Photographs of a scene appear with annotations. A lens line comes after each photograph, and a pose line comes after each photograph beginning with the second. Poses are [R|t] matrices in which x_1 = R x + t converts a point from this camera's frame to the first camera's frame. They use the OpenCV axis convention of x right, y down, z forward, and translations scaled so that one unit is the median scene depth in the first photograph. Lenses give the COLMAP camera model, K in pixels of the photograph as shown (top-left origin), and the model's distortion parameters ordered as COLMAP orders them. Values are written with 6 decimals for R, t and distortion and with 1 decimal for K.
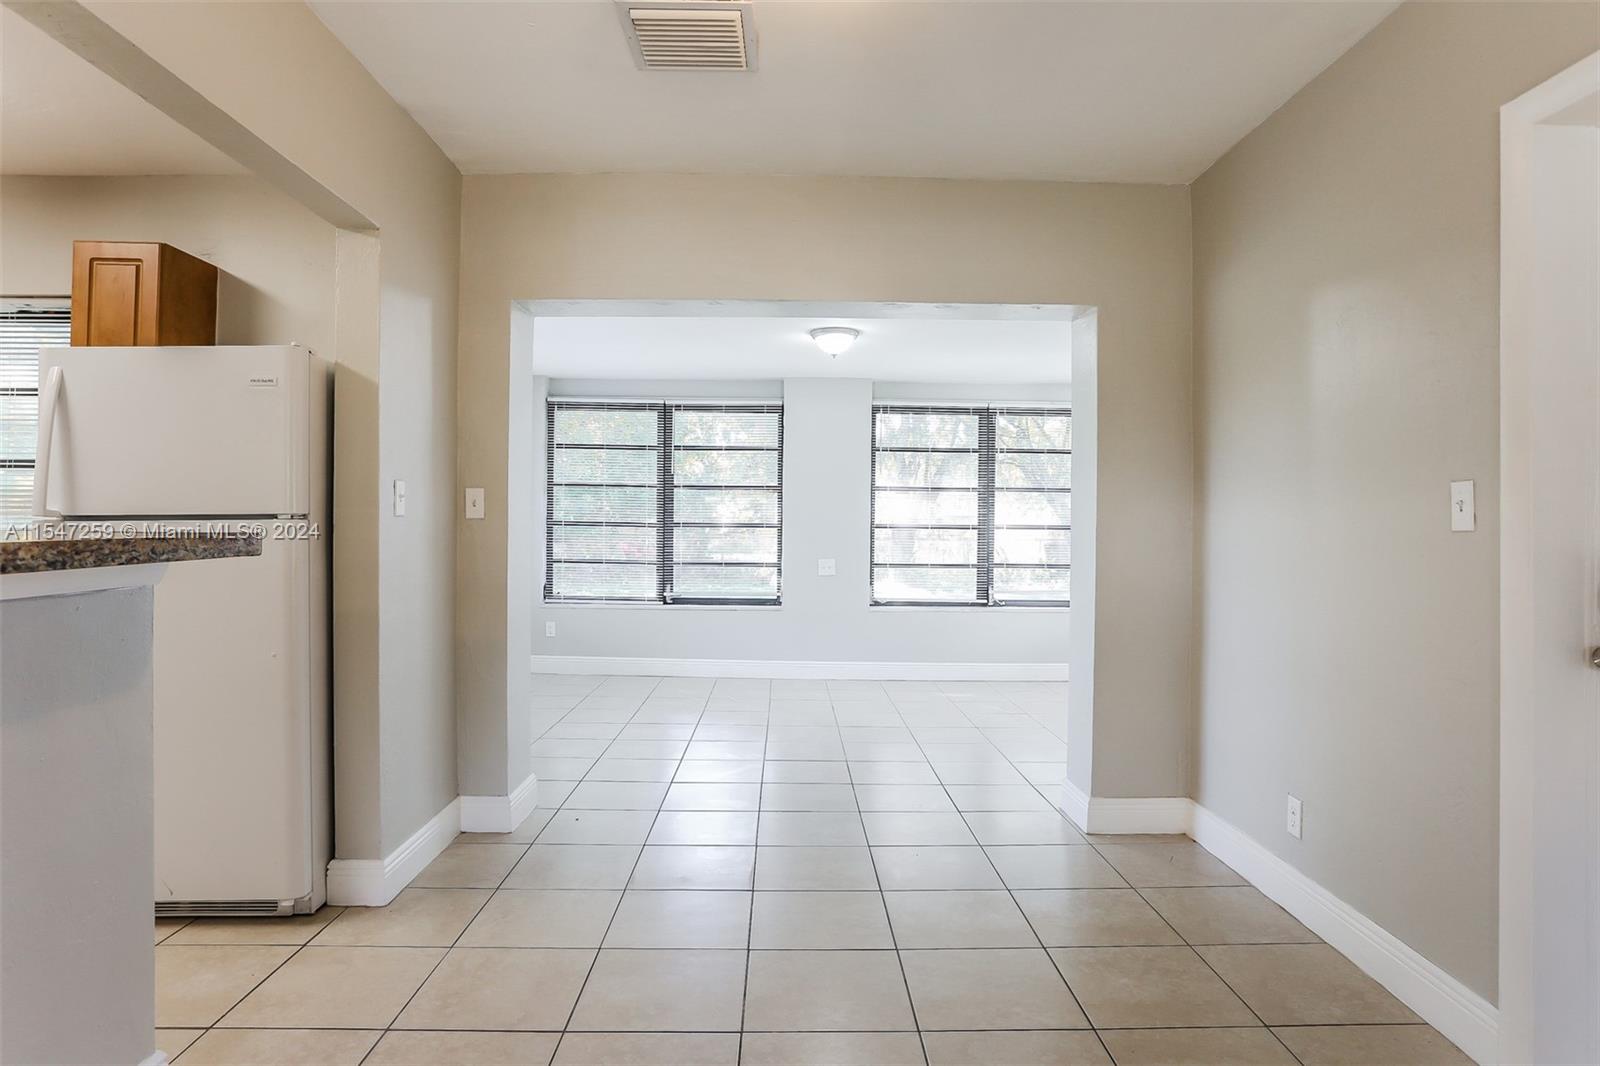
lens RADIAL K [[928.6, 0, 805.5], [0, 928.6, 511.0], [0, 0, 1]] dist [-0.040477, 0.001116]
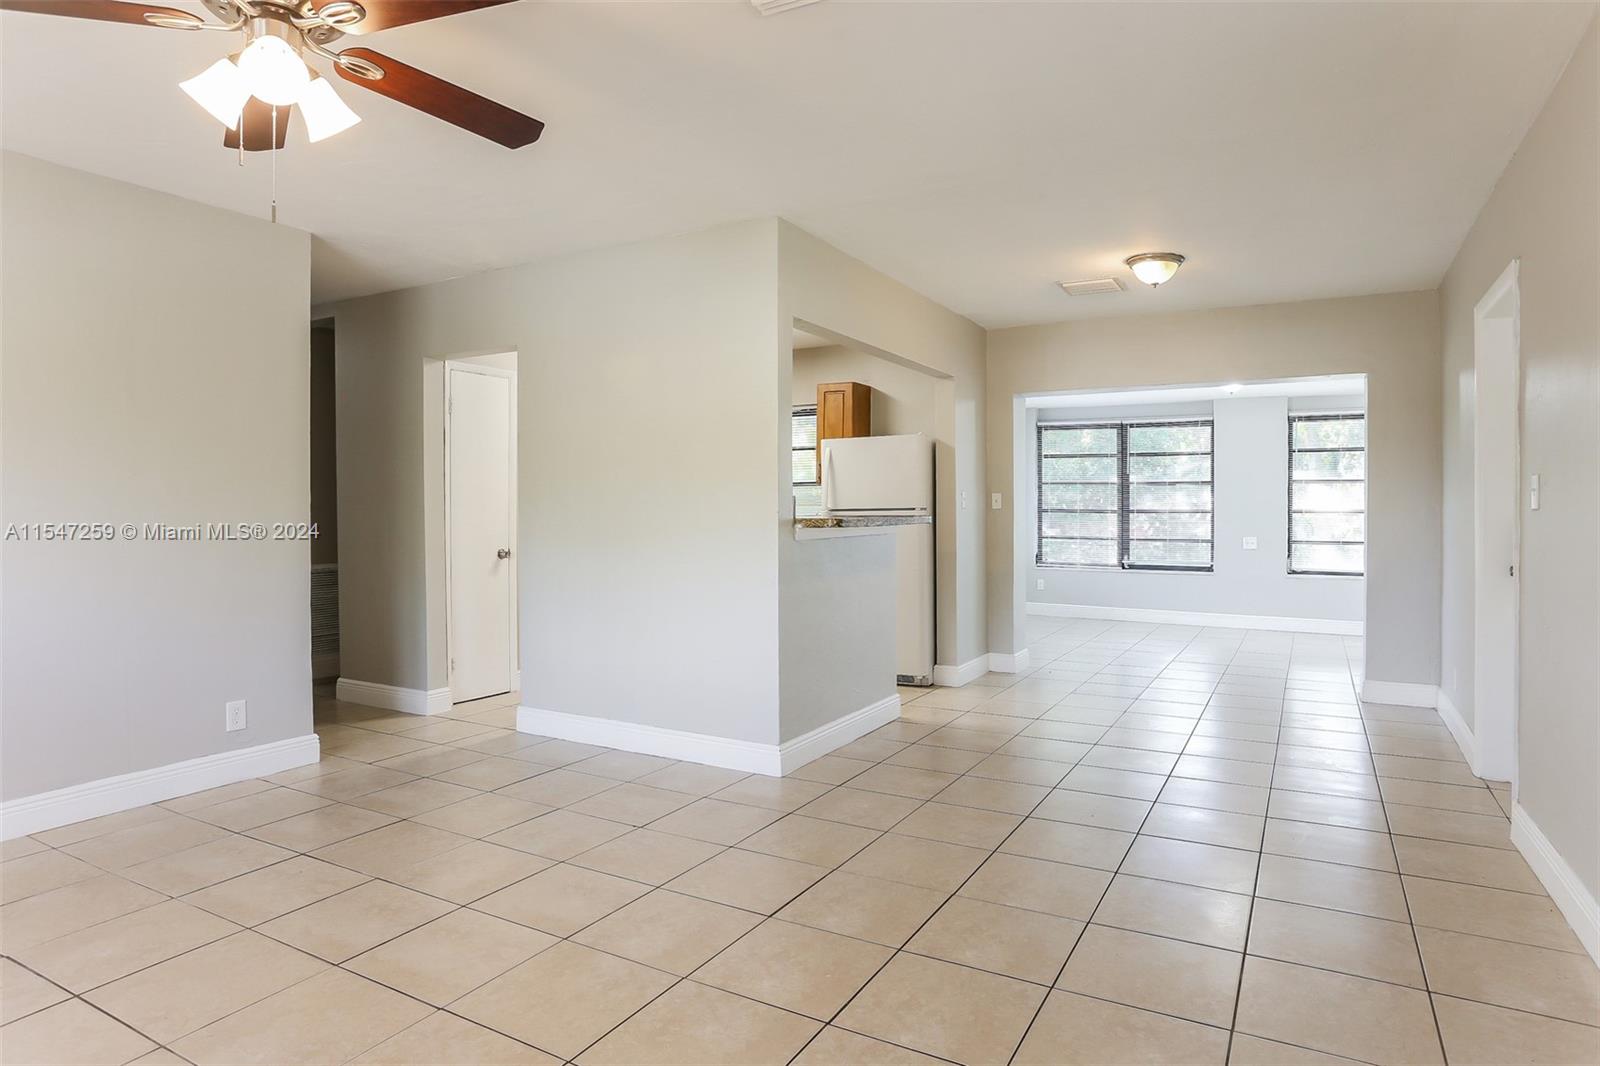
lens RADIAL K [[928.6, 0, 805.5], [0, 928.6, 511.0], [0, 0, 1]] dist [-0.040477, 0.001116]
pose [[0.864929, -0.004564, -0.501873, 0.130221], [0.012186, 0.999855, 0.011909, -0.007333], [0.501746, -0.016417, 0.864859, -0.423365]]
